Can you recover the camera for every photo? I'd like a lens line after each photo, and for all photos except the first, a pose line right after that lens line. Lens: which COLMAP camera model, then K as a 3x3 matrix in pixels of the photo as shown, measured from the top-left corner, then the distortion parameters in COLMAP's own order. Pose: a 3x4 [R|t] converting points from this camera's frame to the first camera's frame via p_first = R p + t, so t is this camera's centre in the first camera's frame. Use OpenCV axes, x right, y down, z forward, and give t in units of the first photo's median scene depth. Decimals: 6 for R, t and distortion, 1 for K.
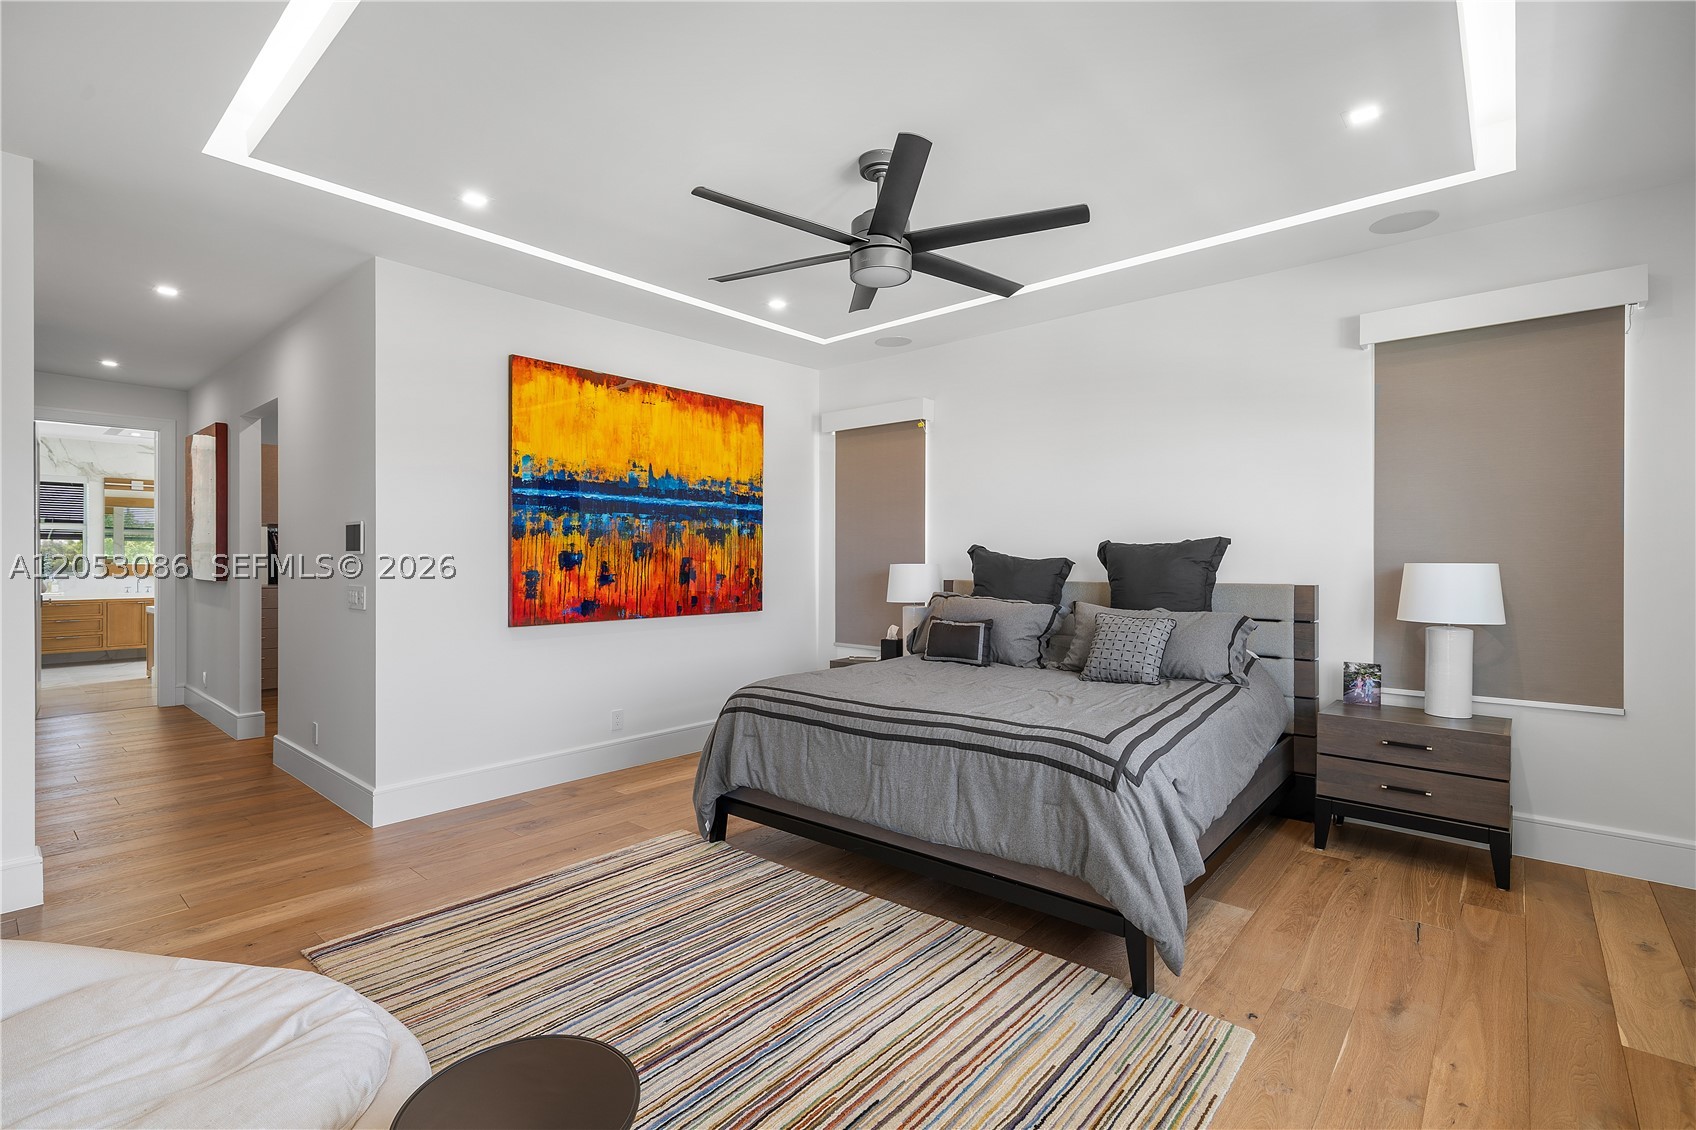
lens RADIAL K [[766.8, 0, 848.5], [0, 766.8, 562.8], [0, 0, 1]] dist [0.001101, -0.000086]
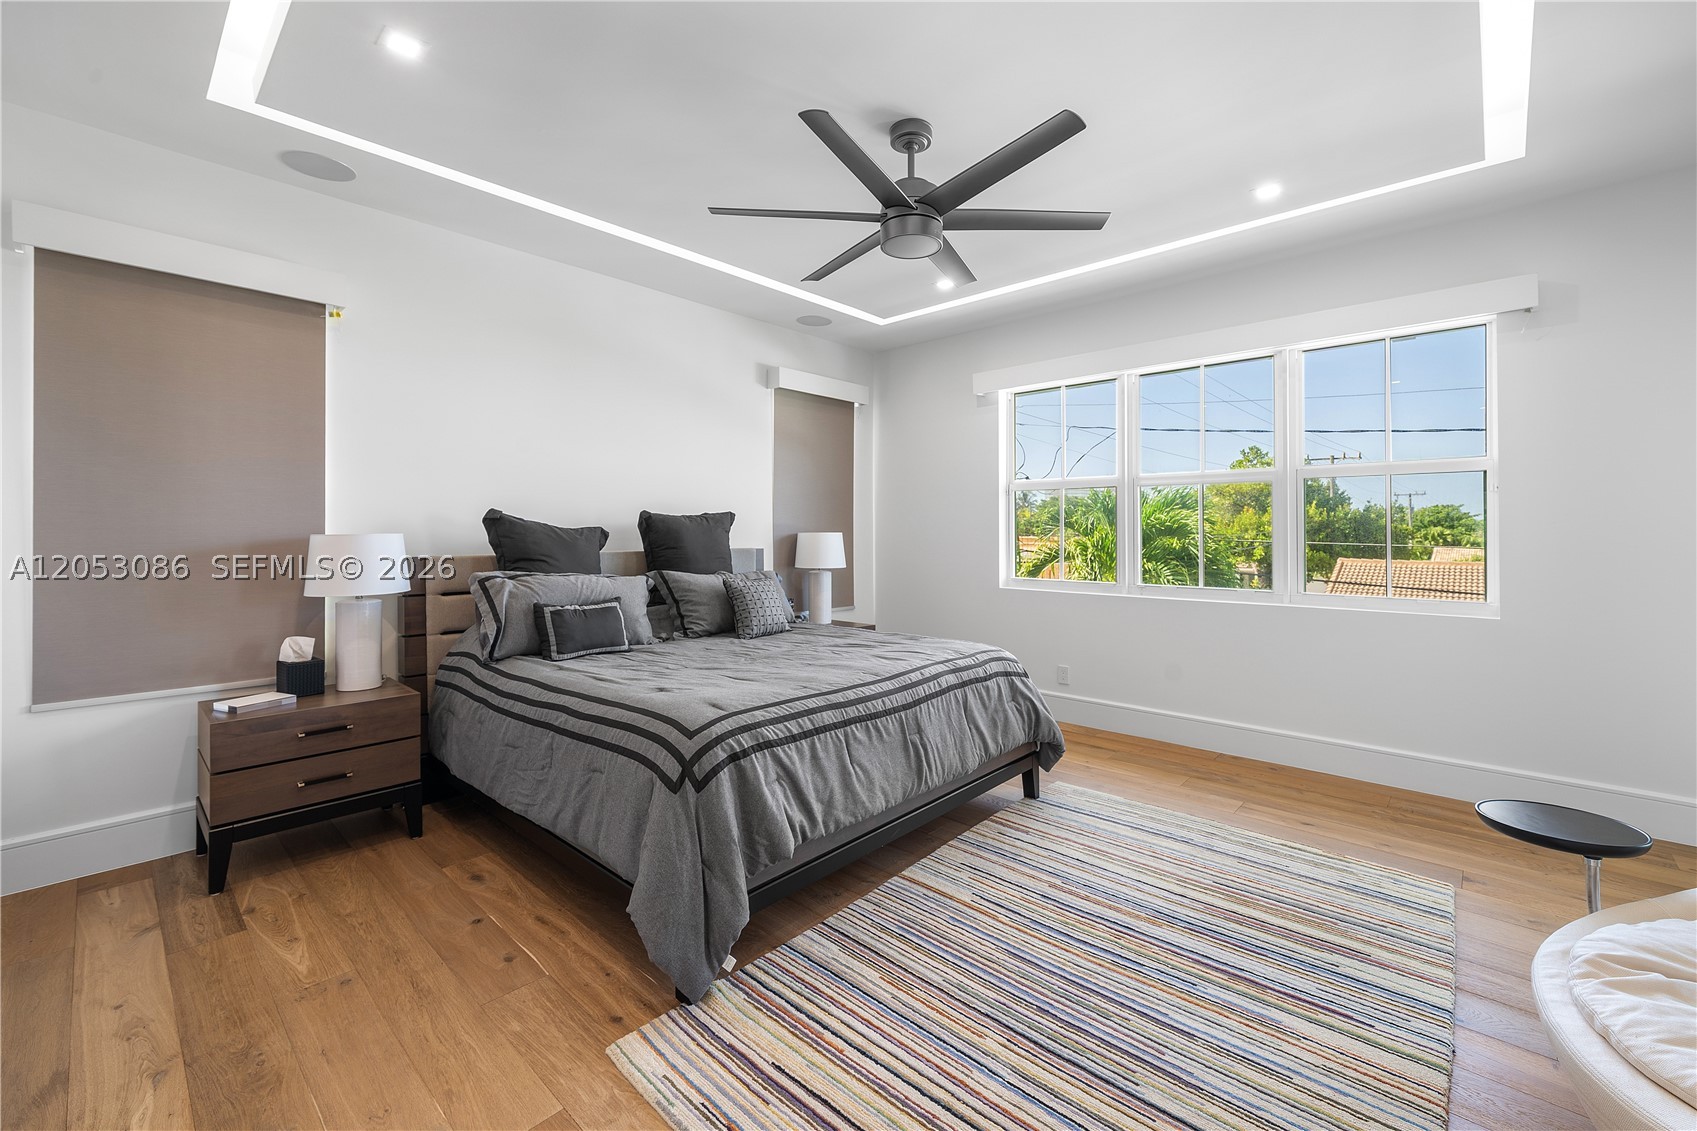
lens RADIAL K [[699.1, 0, 838.2], [0, 699.1, 532.6], [0, 0, 1]] dist [0.004228, 0.000107]
pose [[0.046290, 0.001973, 0.998926, -0.777836], [0.001814, 0.999996, -0.002059, 0.002771], [-0.998926, 0.001907, 0.046286, 0.938674]]
